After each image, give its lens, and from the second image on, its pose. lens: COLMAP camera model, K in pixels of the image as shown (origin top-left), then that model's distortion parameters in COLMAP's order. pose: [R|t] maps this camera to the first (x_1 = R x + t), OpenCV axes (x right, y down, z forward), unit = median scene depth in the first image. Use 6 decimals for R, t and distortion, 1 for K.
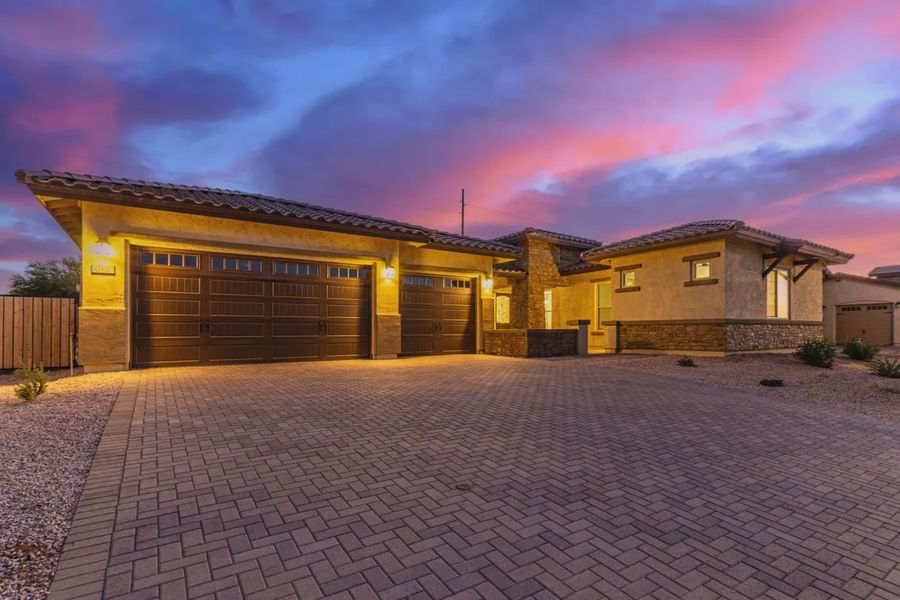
lens RADIAL K [[418.7, 0, 449.9], [0, 418.7, 317.8], [0, 0, 1]] dist [0.001190, -0.000292]
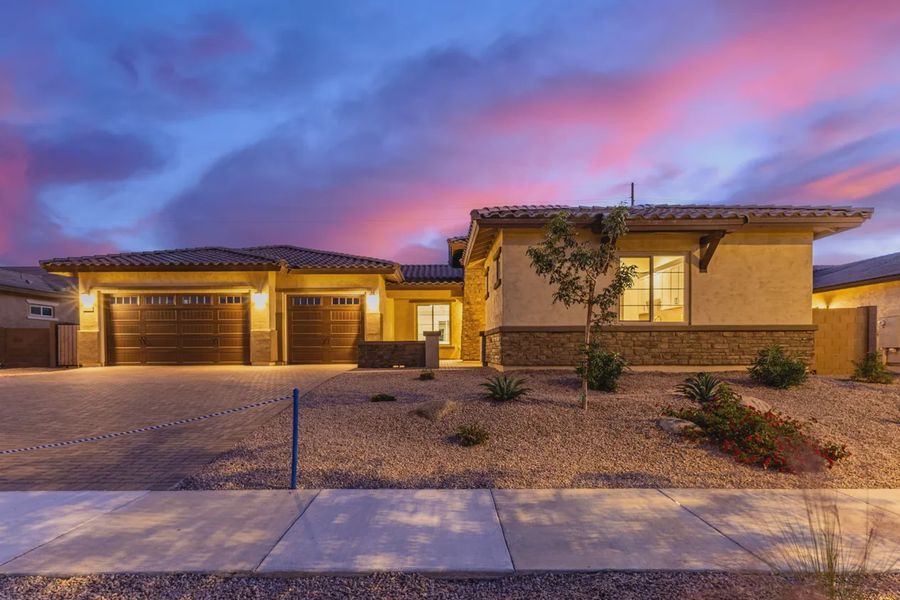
lens RADIAL K [[418.7, 0, 449.9], [0, 418.7, 317.8], [0, 0, 1]] dist [0.001190, -0.000292]
pose [[0.838954, -0.038556, -0.542835, 1.076381], [0.019294, 0.998967, -0.041136, 0.018296], [0.543860, 0.024038, 0.838832, 0.264114]]
